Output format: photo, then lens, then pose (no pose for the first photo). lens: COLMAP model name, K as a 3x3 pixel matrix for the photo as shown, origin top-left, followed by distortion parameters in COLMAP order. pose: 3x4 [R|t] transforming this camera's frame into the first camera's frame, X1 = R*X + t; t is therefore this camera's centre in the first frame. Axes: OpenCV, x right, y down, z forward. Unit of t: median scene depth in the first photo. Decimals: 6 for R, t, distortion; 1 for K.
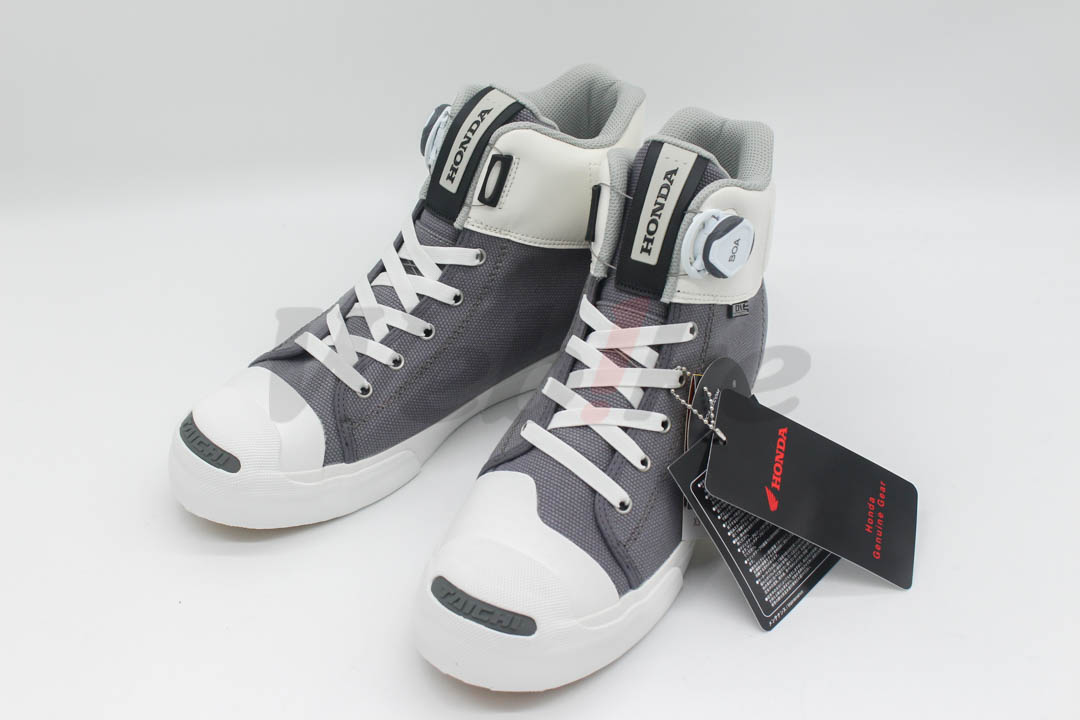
lens RADIAL K [[1519.2, 0, 538.8], [0, 1519.2, 353.7], [0, 0, 1]] dist [-0.075832, 0.000000]
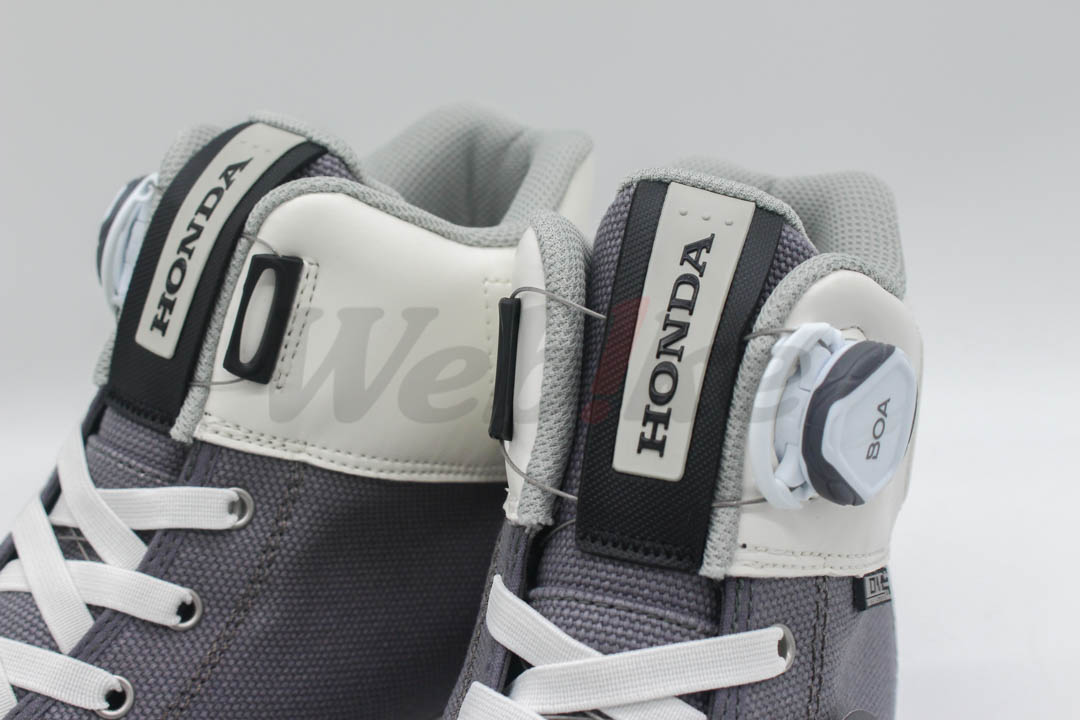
lens RADIAL K [[1629.0, 0, 532.7], [0, 1629.0, 353.3], [0, 0, 1]] dist [-0.050929, 0.000000]
pose [[0.994677, -0.054019, 0.087749, 0.005656], [0.070912, 0.976700, -0.202555, -0.009156], [-0.074763, 0.207699, 0.975331, 0.588734]]
